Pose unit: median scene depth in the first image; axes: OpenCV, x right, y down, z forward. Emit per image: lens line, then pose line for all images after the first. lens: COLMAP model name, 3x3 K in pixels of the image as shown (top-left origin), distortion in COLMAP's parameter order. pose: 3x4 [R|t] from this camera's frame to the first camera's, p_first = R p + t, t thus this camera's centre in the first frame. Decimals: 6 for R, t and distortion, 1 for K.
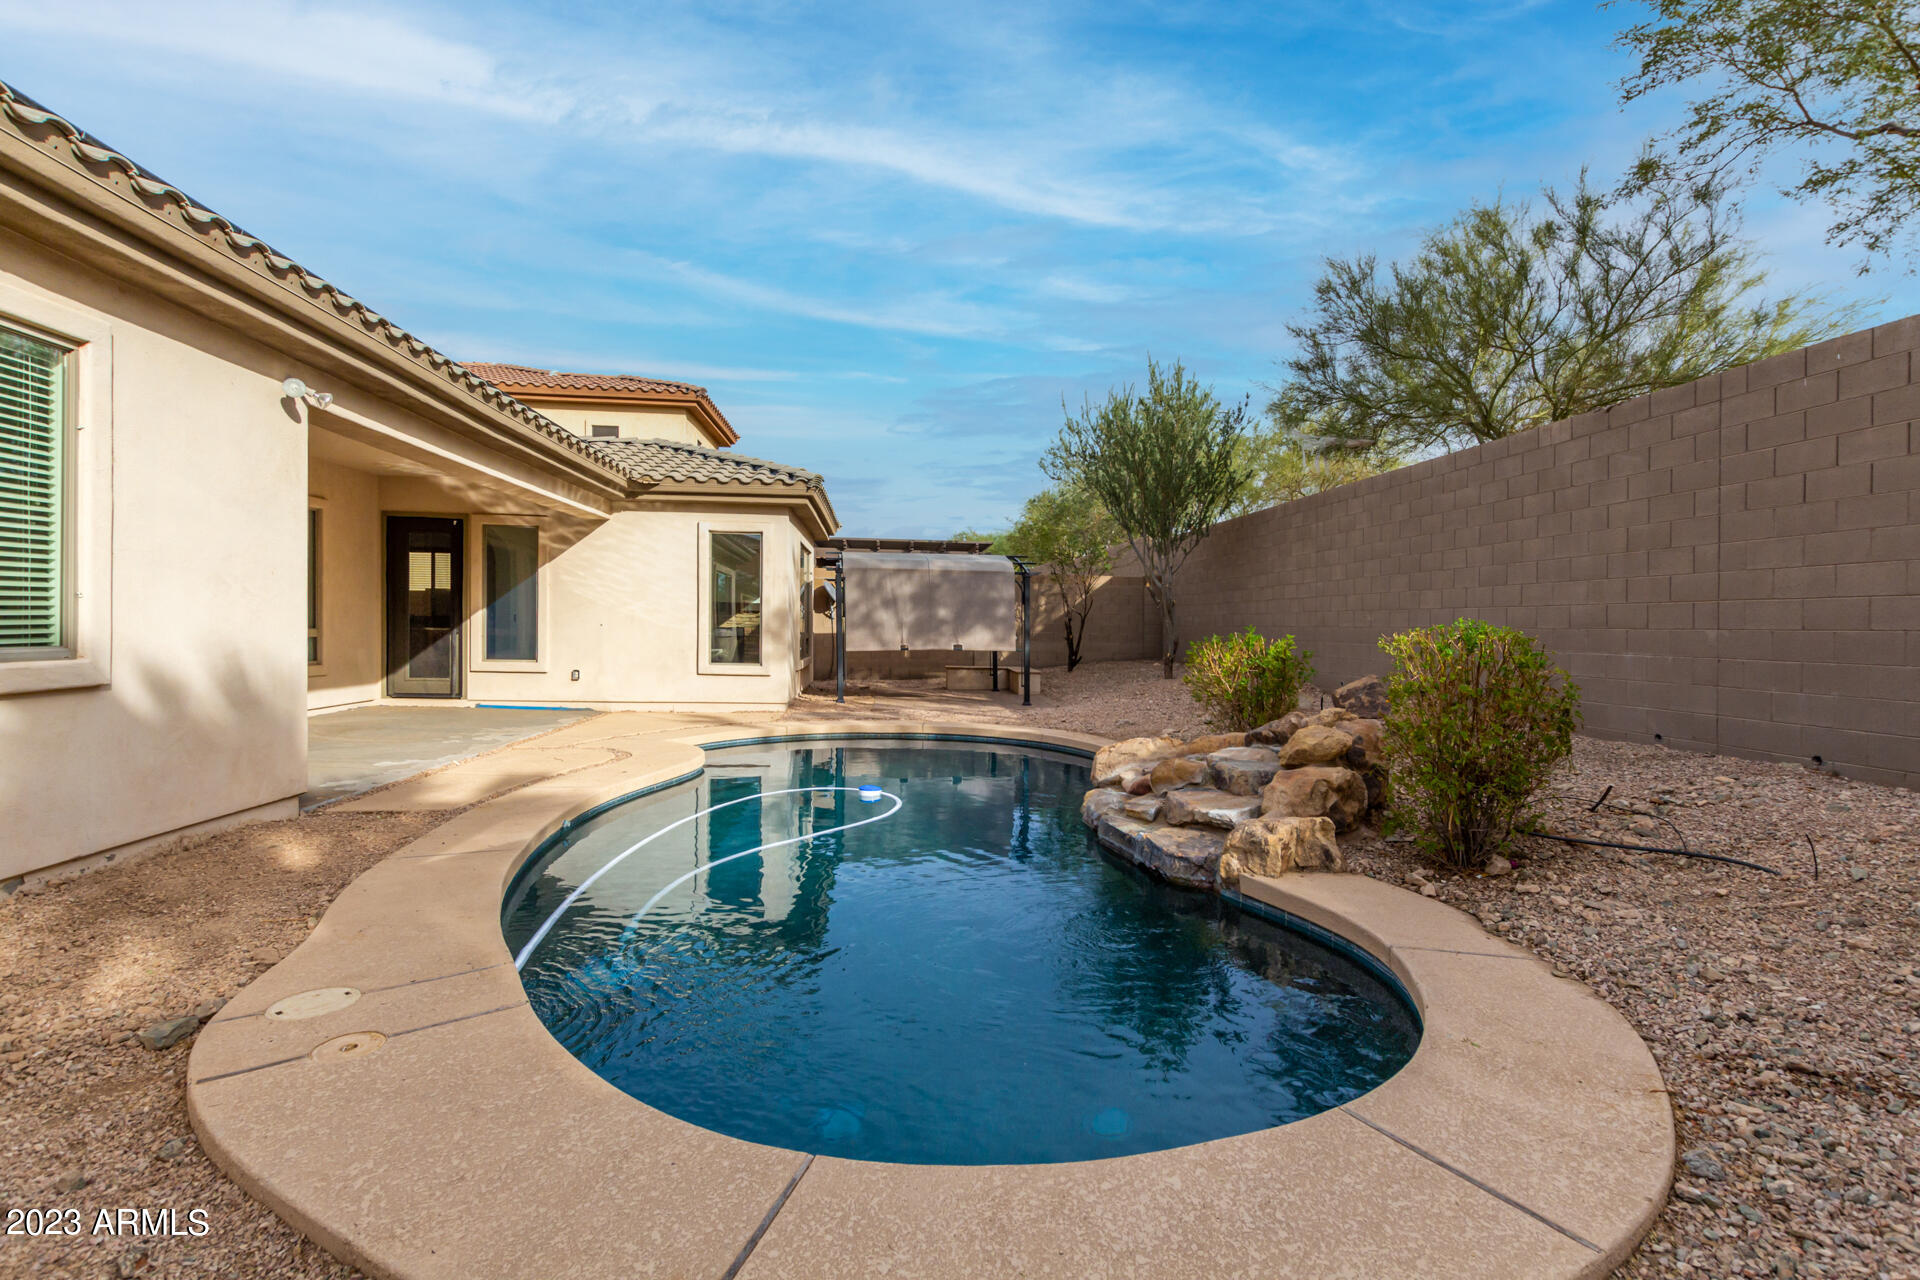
lens RADIAL K [[892.6, 0, 978.1], [0, 892.6, 653.7], [0, 0, 1]] dist [0.009686, -0.003279]
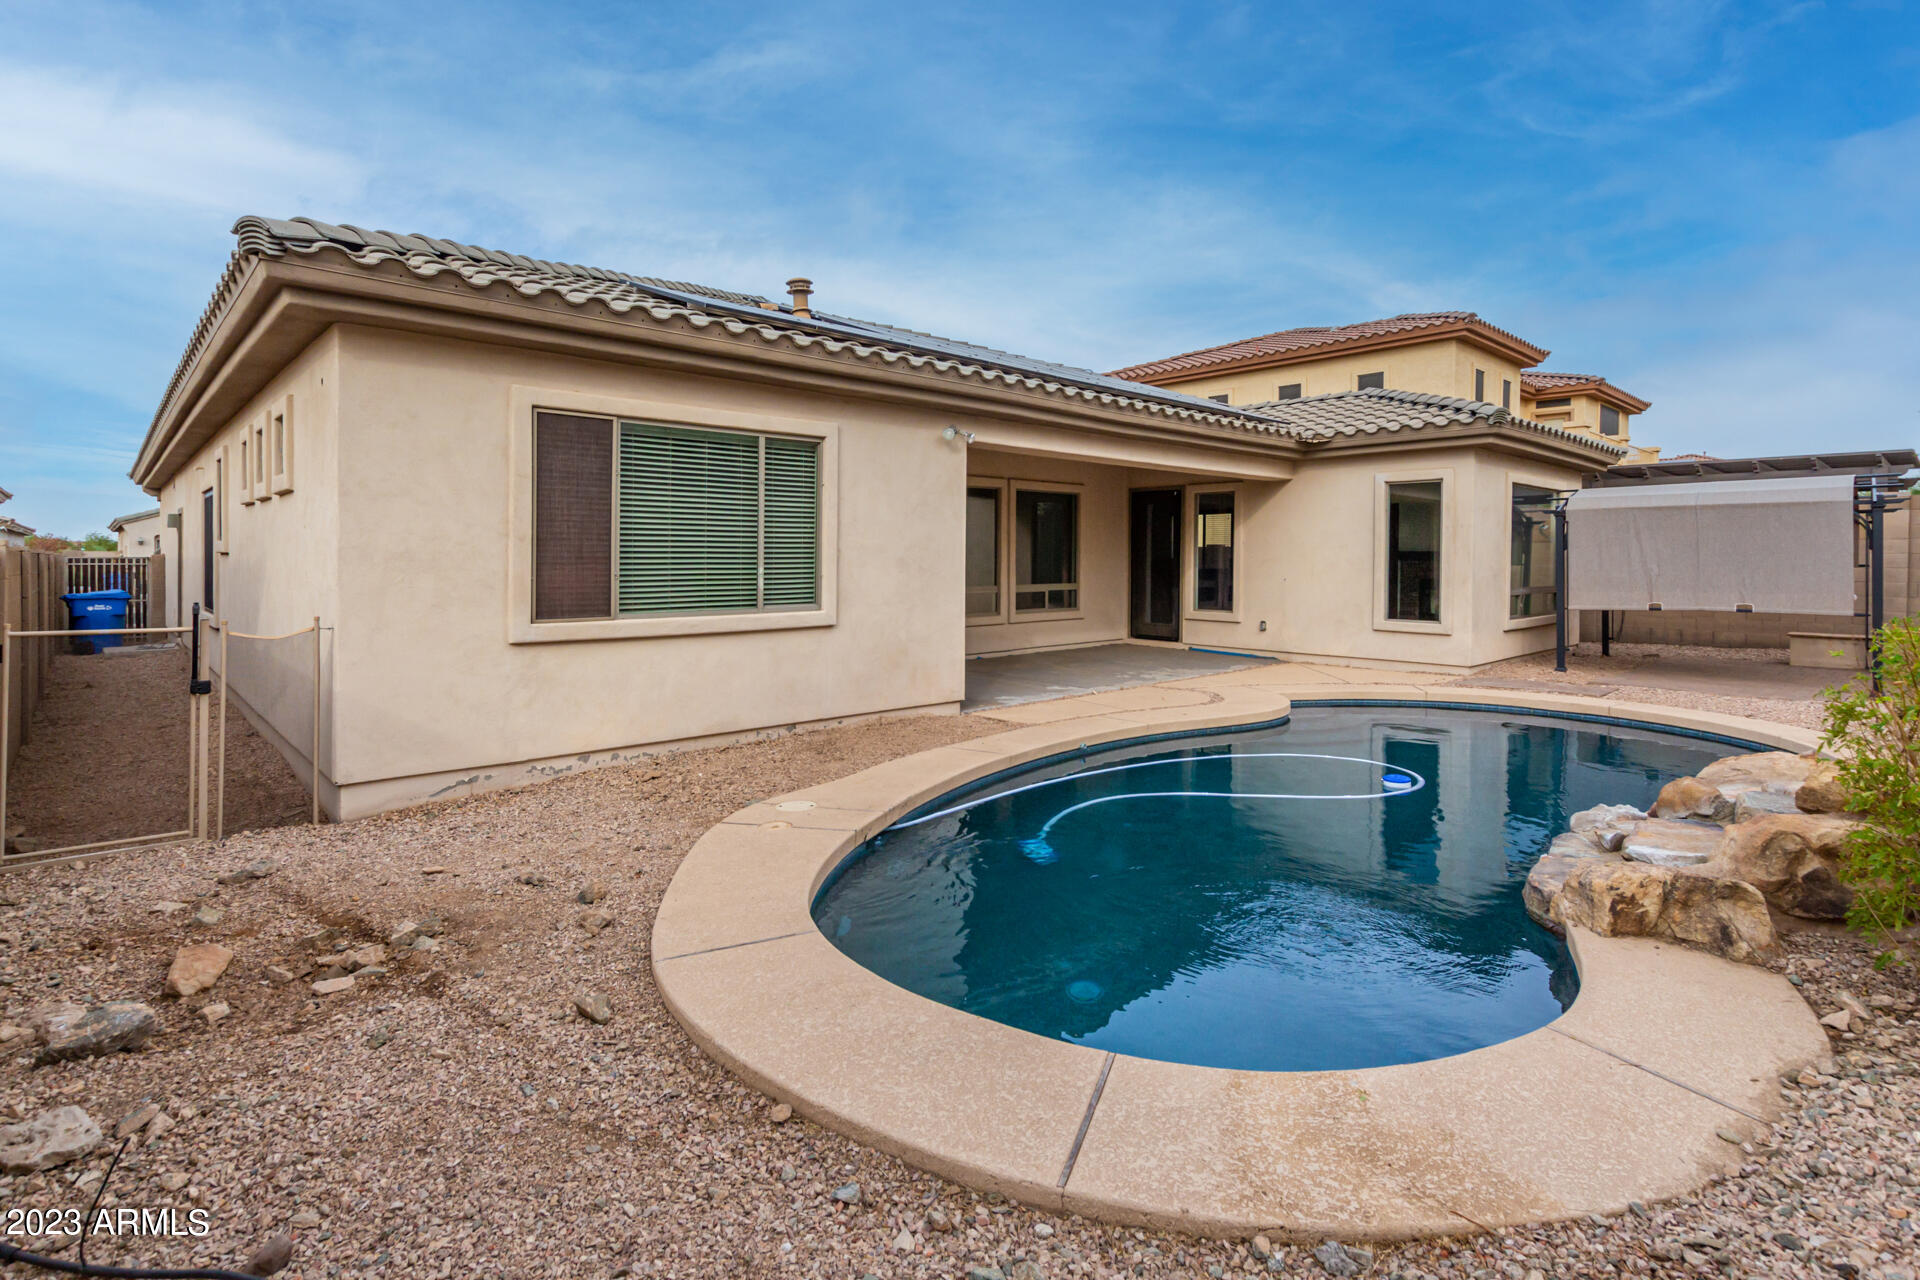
lens RADIAL K [[944.2, 0, 969.8], [0, 944.2, 591.8], [0, 0, 1]] dist [-0.000108, -0.000327]
pose [[0.604450, 0.012111, -0.796551, 0.249206], [-0.016265, 0.999864, 0.002859, -0.014875], [0.796477, 0.011228, 0.604564, 0.027042]]
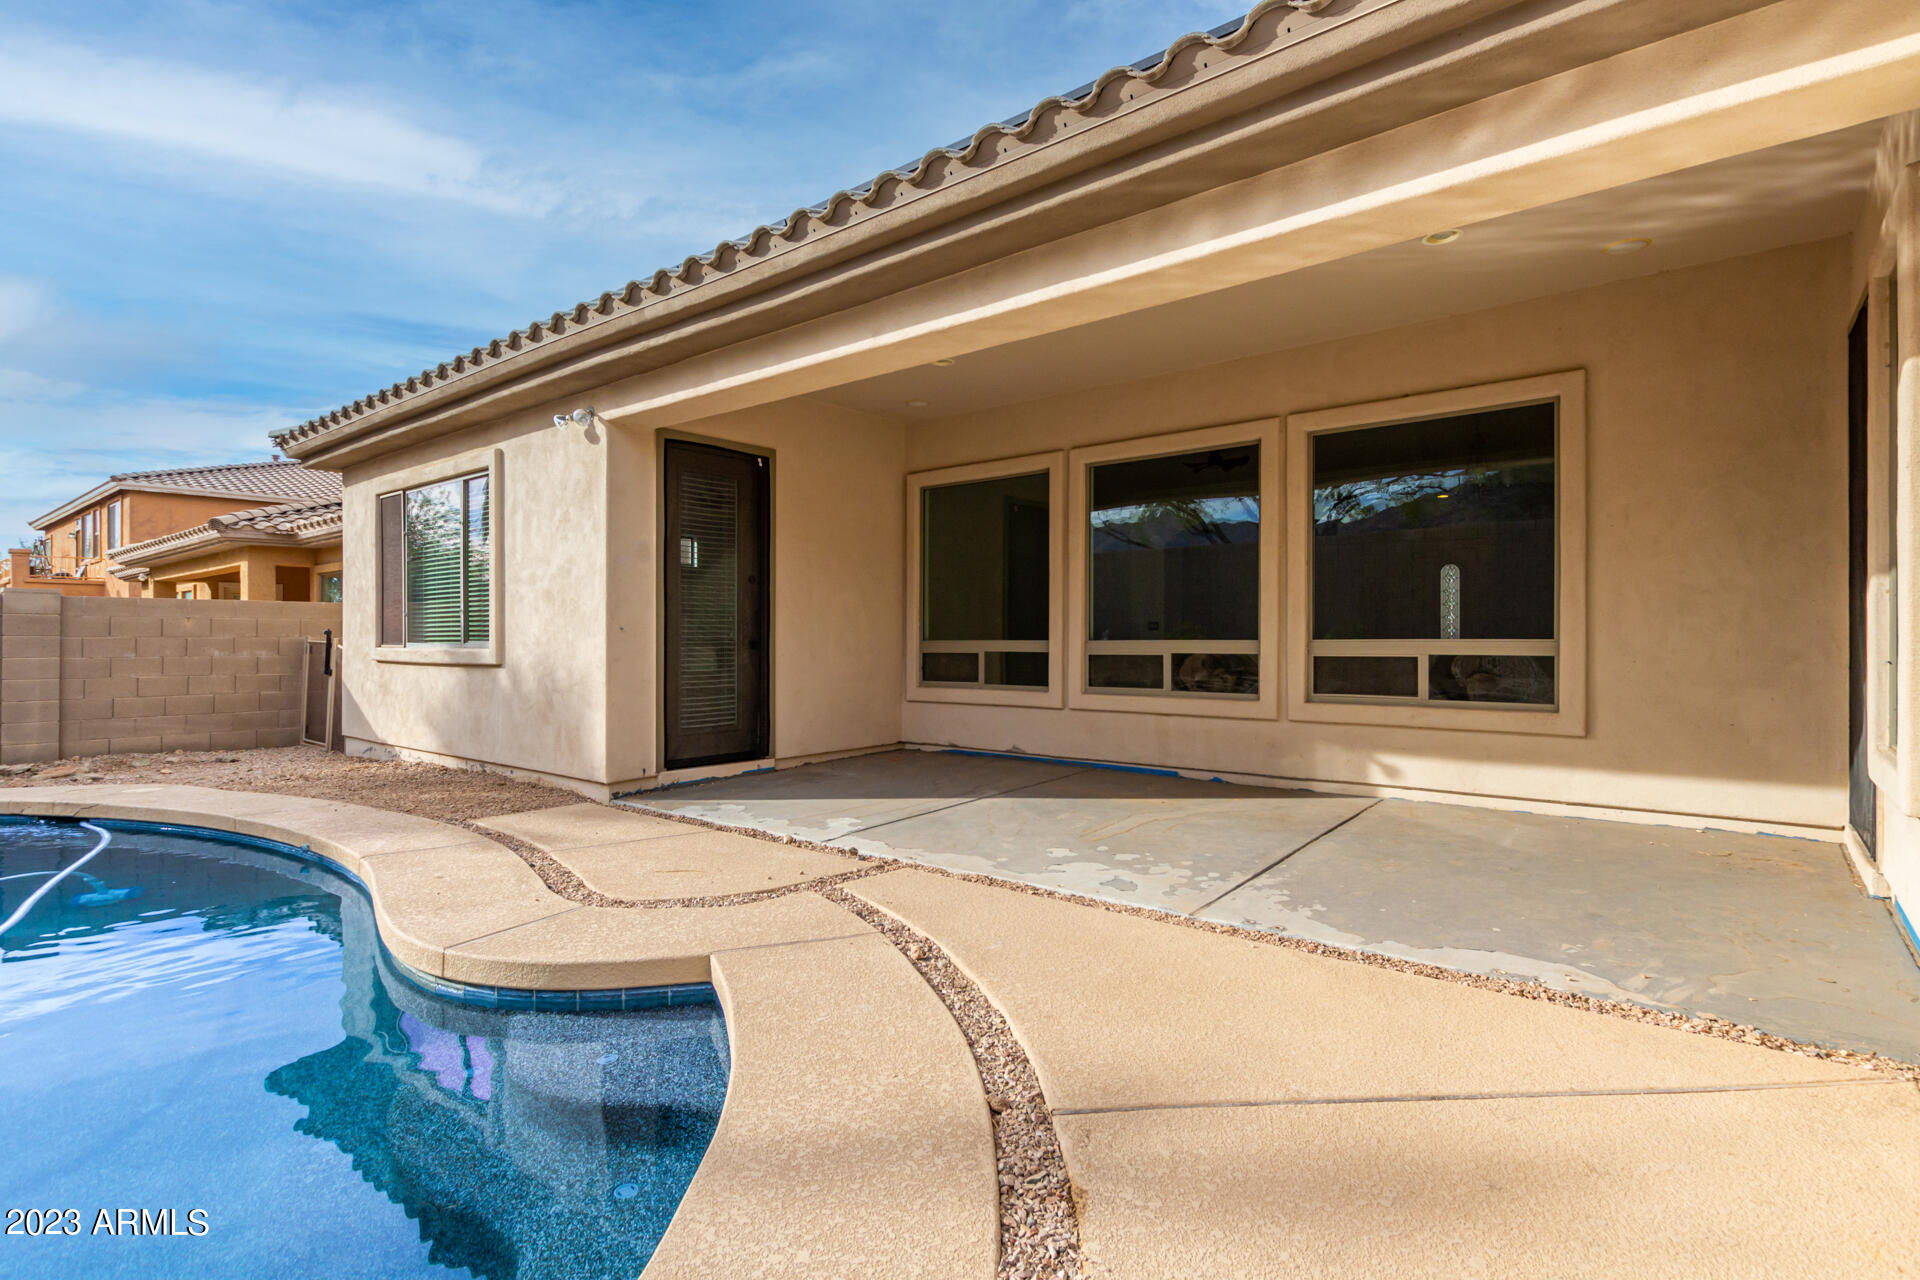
lens RADIAL K [[892.6, 0, 982.8], [0, 892.6, 637.6], [0, 0, 1]] dist [0.009686, -0.003279]
pose [[-0.693874, -0.016438, -0.719908, -0.144414], [-0.032329, 0.999442, 0.008339, -0.021112], [0.719370, 0.029060, -0.694019, 1.009576]]
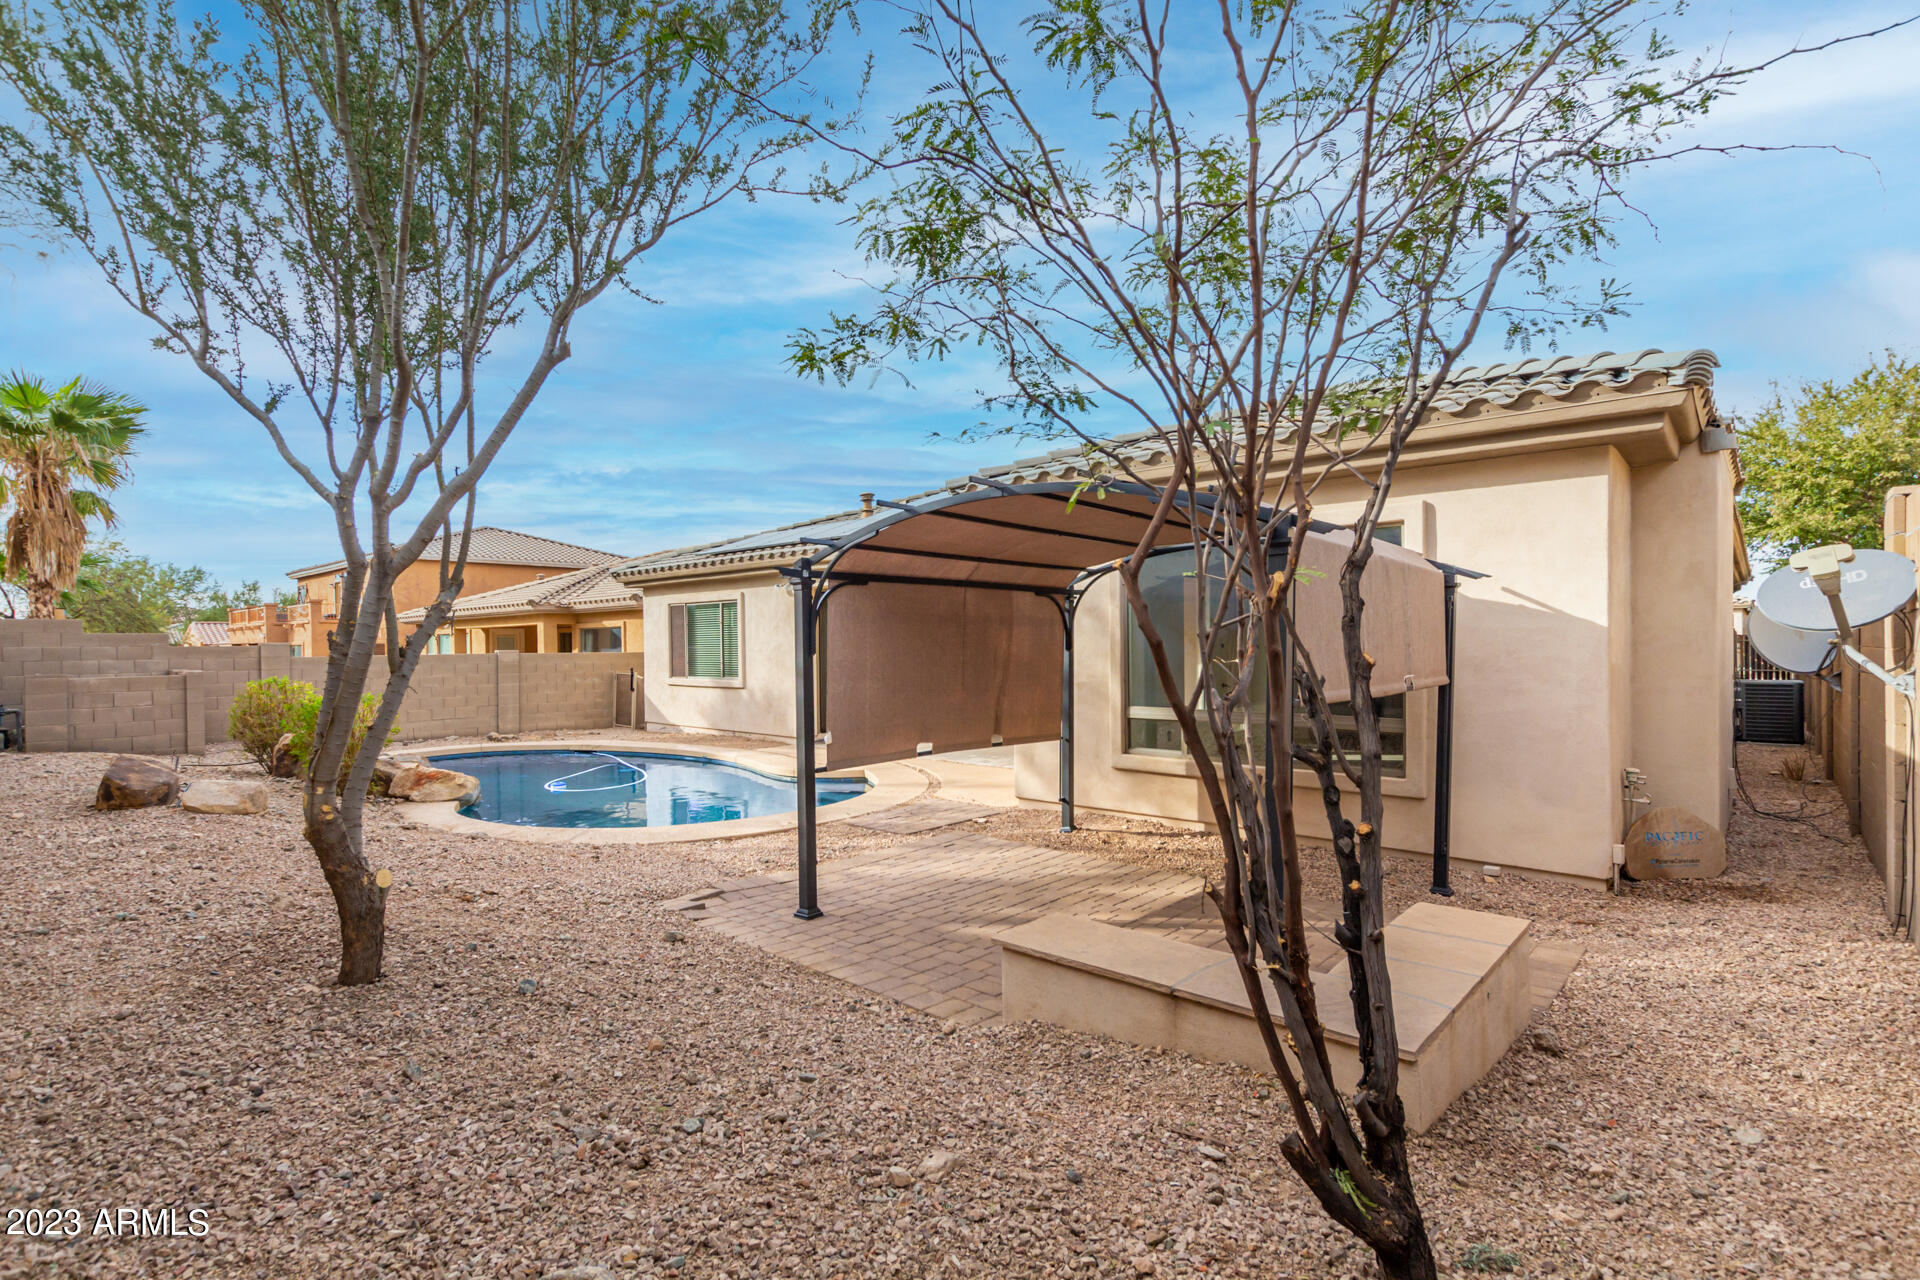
lens RADIAL K [[892.6, 0, 993.7], [0, 892.6, 643.6], [0, 0, 1]] dist [0.009686, -0.003279]
pose [[-0.726117, -0.014323, -0.687422, 0.304718], [-0.027183, 0.999599, 0.007886, -0.074952], [0.687033, 0.024412, -0.726216, 1.604384]]
